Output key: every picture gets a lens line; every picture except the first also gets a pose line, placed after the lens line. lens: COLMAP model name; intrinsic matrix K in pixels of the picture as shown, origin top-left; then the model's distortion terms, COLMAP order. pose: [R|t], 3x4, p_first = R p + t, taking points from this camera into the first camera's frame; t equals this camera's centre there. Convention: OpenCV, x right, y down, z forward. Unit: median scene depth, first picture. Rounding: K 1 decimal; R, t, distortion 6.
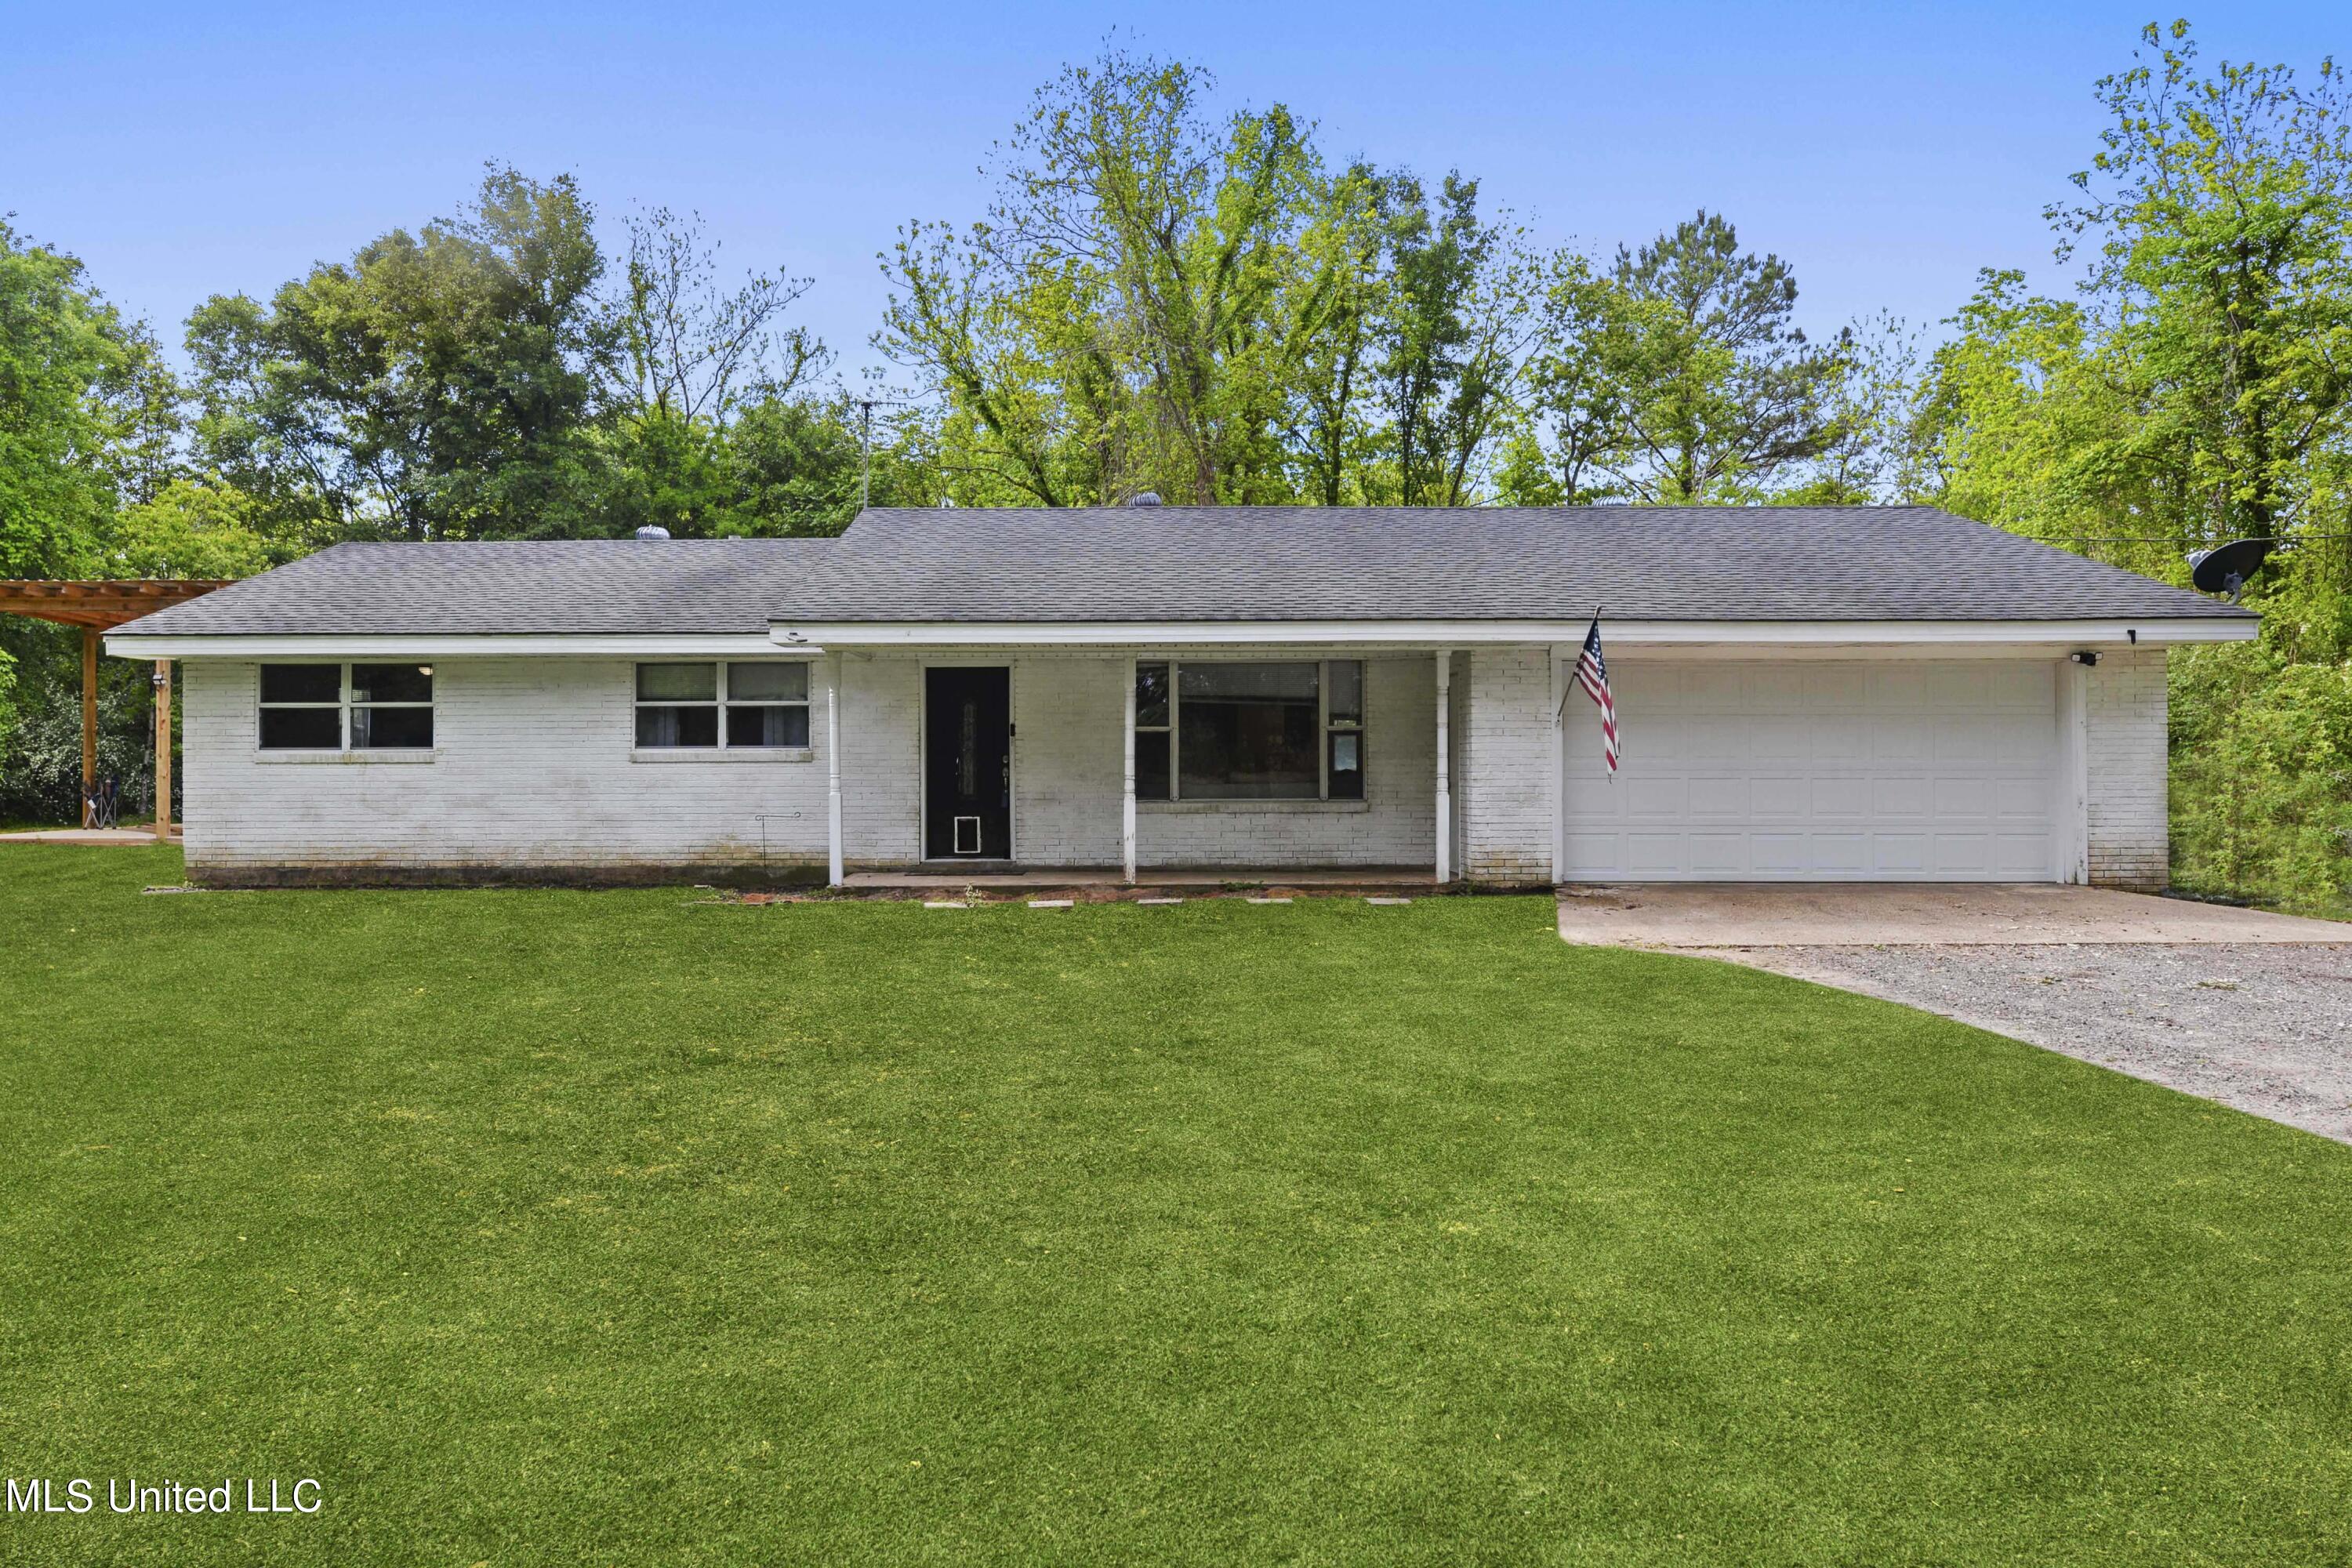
lens RADIAL K [[1802.8, 0, 1174.4], [0, 1802.8, 870.4], [0, 0, 1]] dist [0.002350, 0.001684]
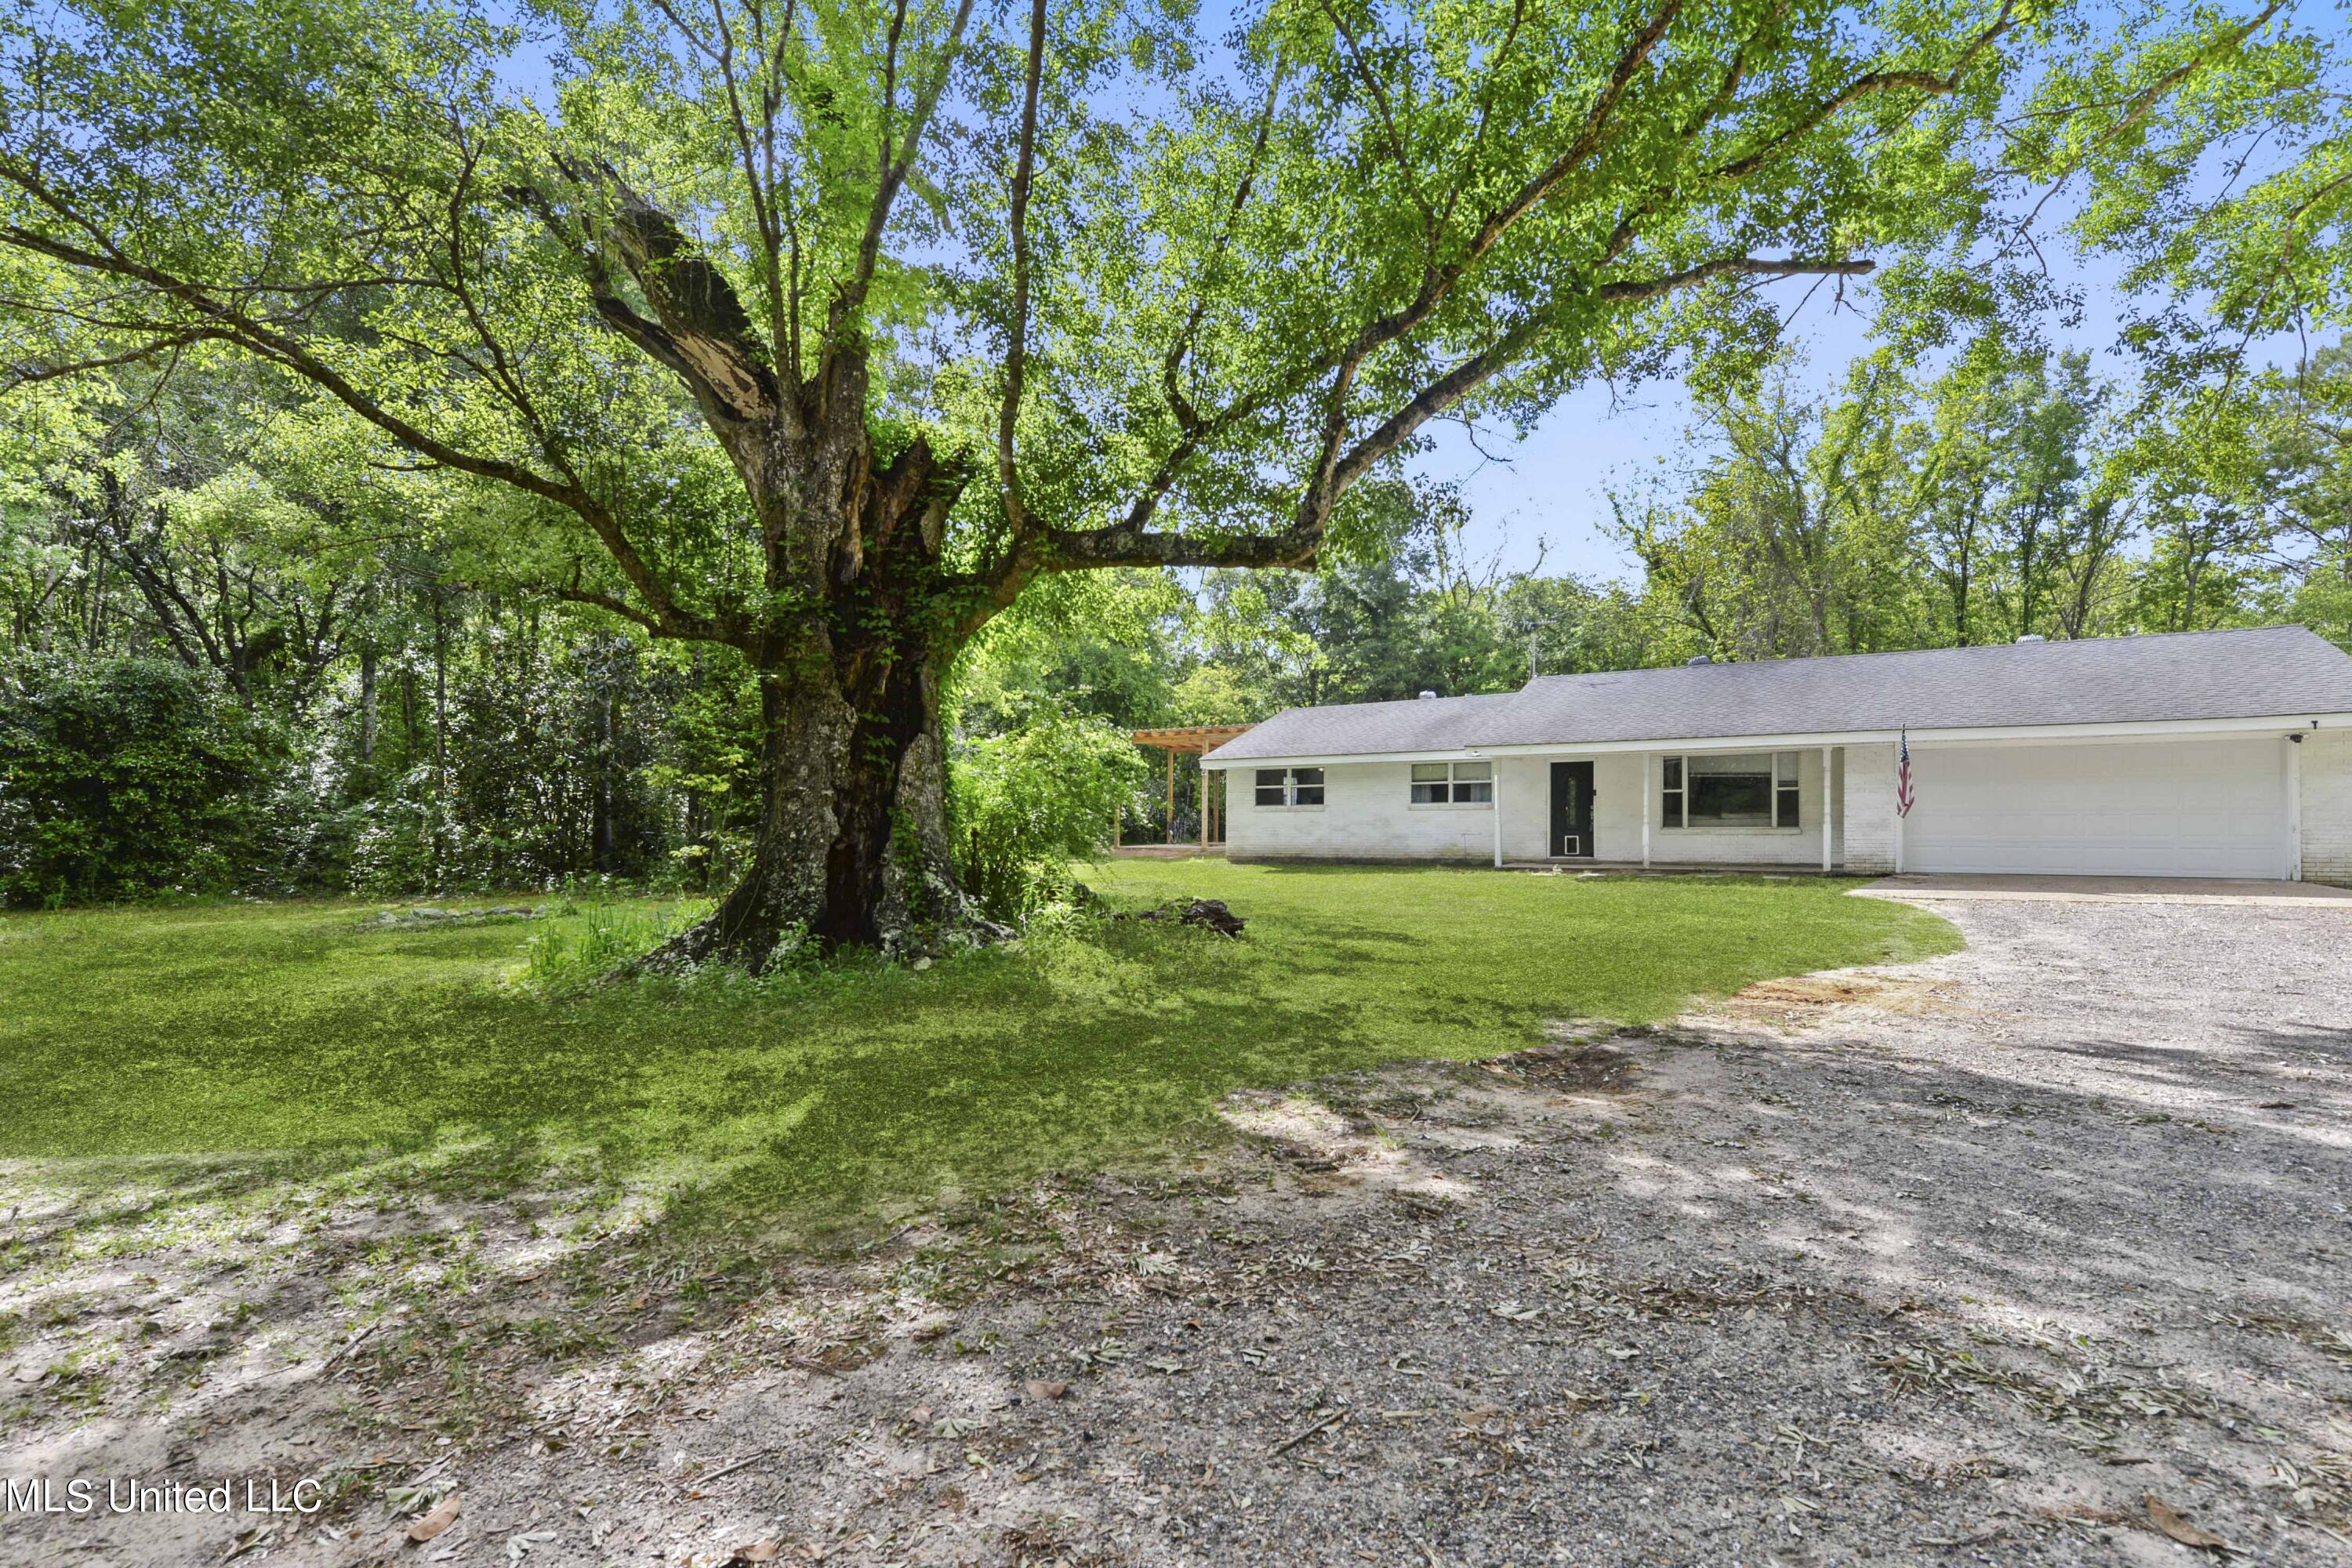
lens RADIAL K [[1154.1, 0, 1176.0], [0, 1154.1, 784.0], [0, 0, 1]] dist [0.000458, 0.000100]
pose [[0.870301, -0.018929, -0.492157, 0.135304], [-0.021673, 0.996821, -0.076664, 0.020463], [0.492044, 0.077387, 0.867124, -0.334550]]
